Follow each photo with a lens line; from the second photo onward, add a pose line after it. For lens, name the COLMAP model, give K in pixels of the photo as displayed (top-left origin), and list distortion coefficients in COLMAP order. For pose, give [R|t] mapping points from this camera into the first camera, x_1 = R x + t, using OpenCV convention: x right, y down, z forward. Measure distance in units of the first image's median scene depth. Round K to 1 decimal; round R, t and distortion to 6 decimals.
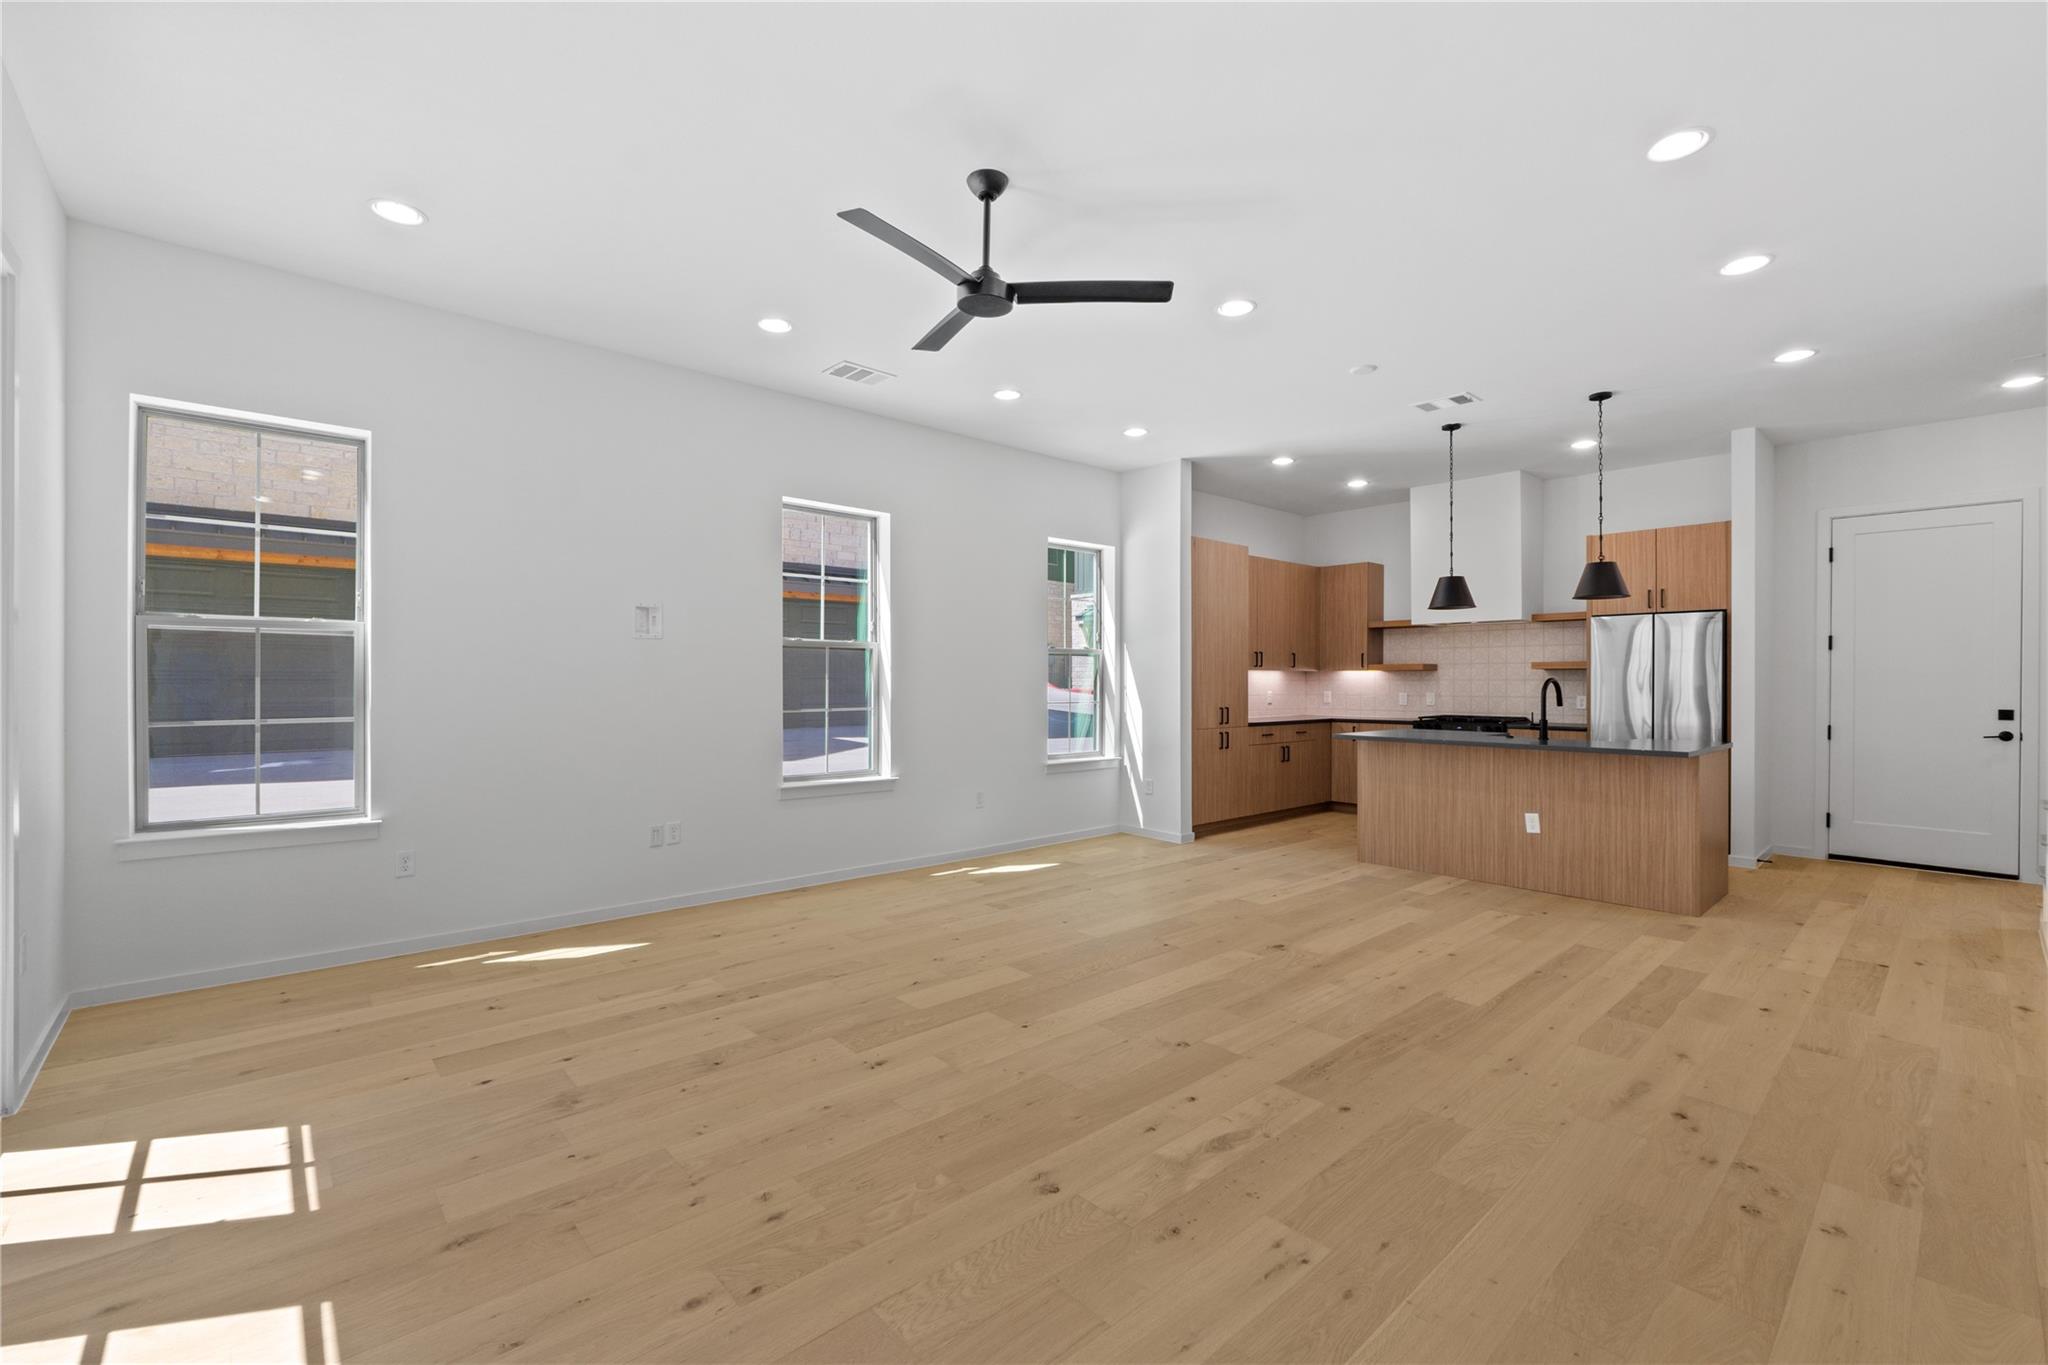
lens RADIAL K [[871.6, 0, 1024.3], [0, 871.6, 681.5], [0, 0, 1]] dist [-0.006850, 0.000226]
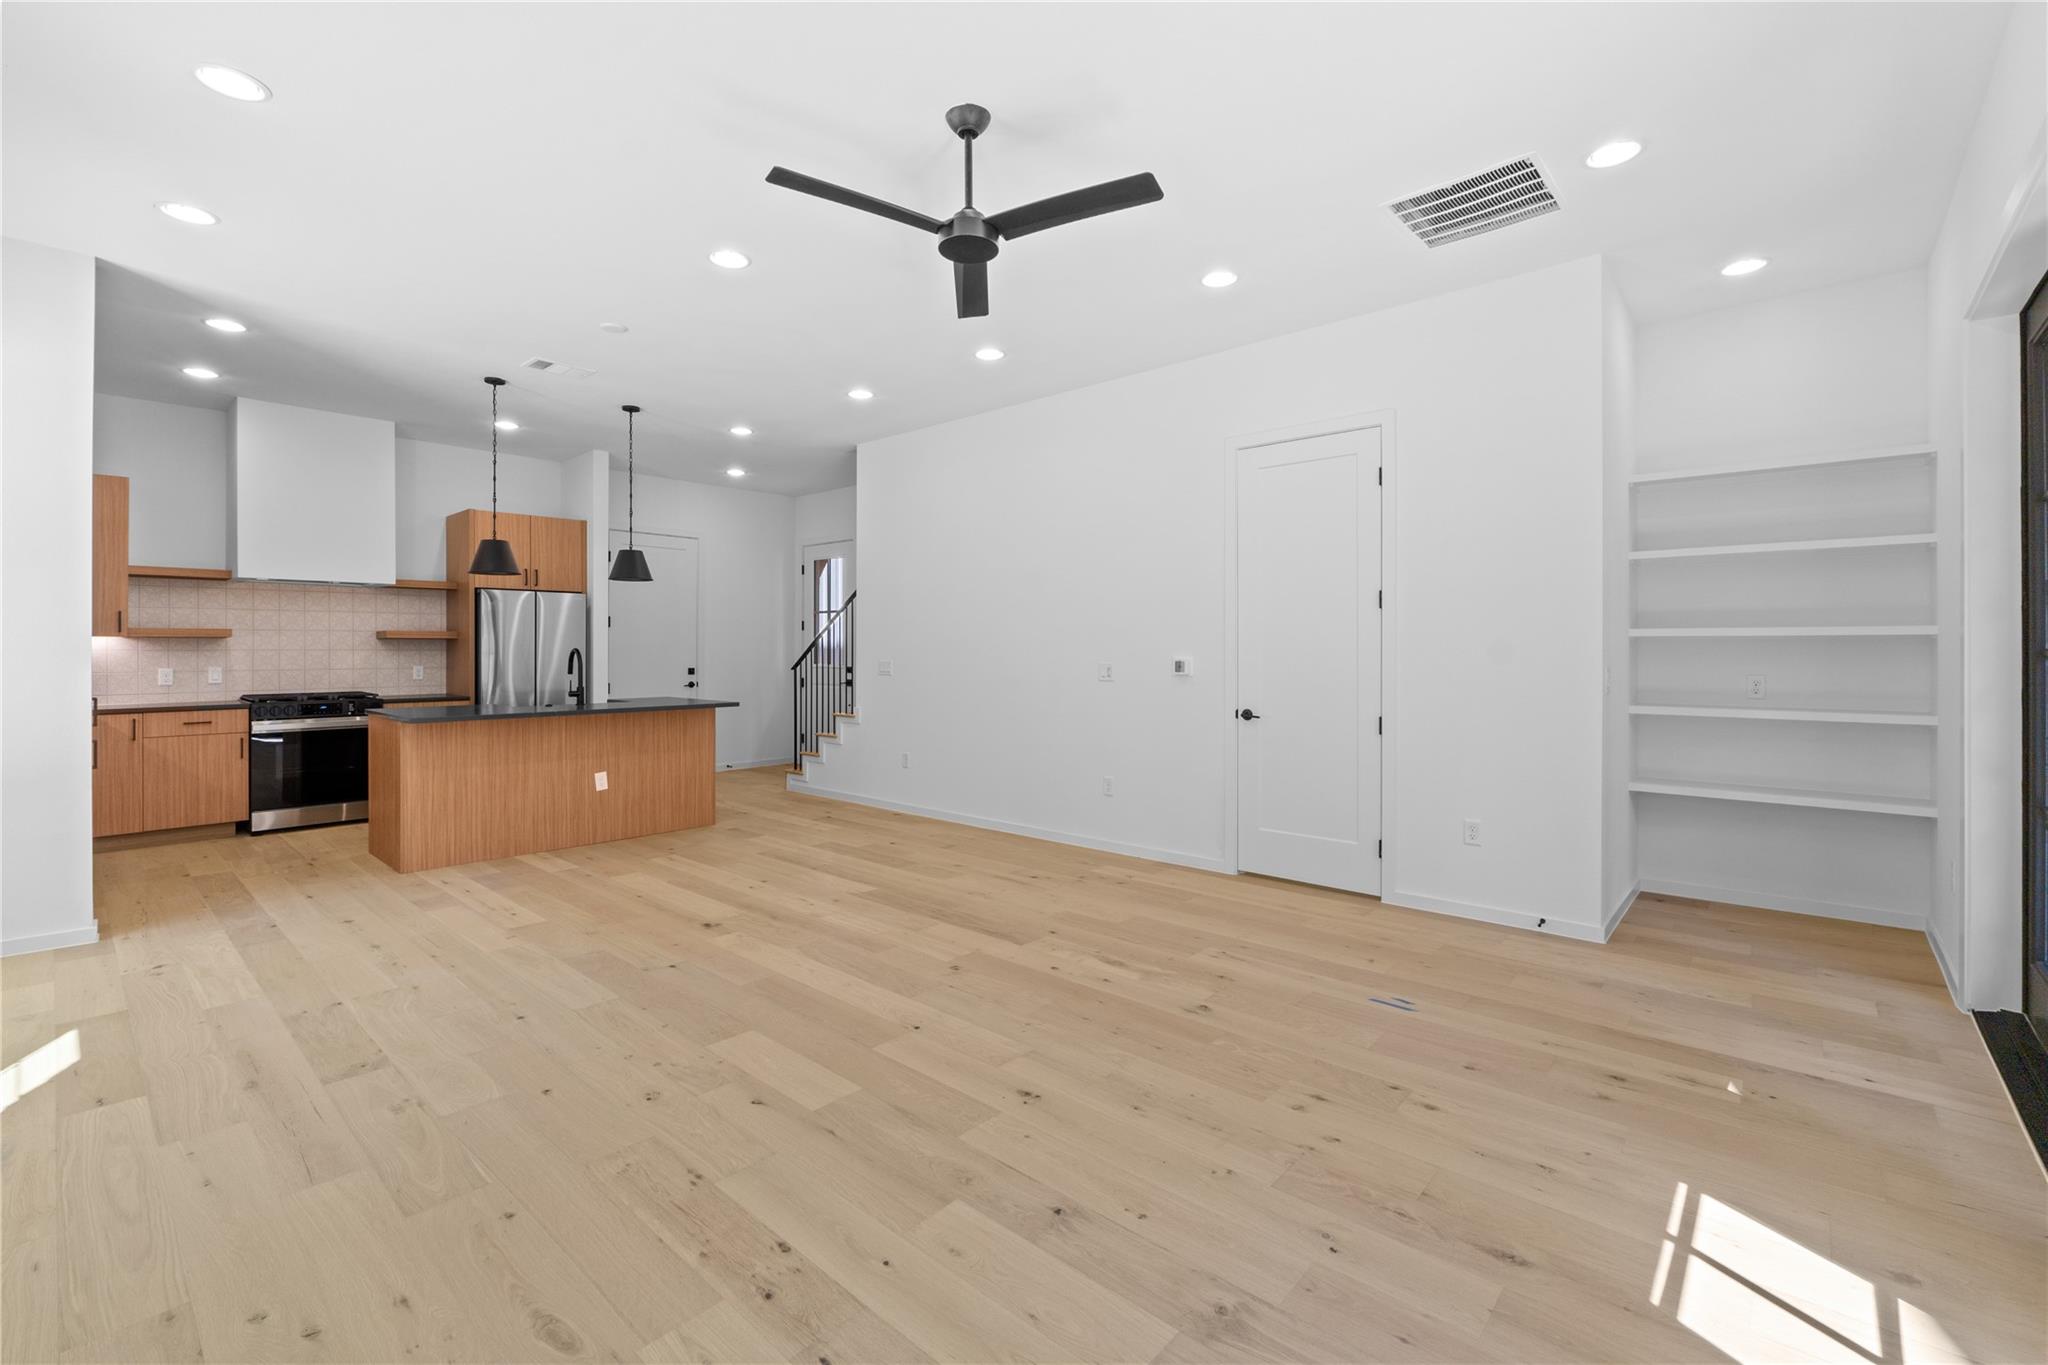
lens RADIAL K [[871.6, 0, 1020.0], [0, 871.6, 650.1], [0, 0, 1]] dist [-0.006850, 0.000226]
pose [[-0.104019, -0.002320, 0.994573, -0.870960], [0.002467, 0.999994, 0.002590, -0.005030], [-0.994572, 0.002723, -0.104013, 0.927833]]
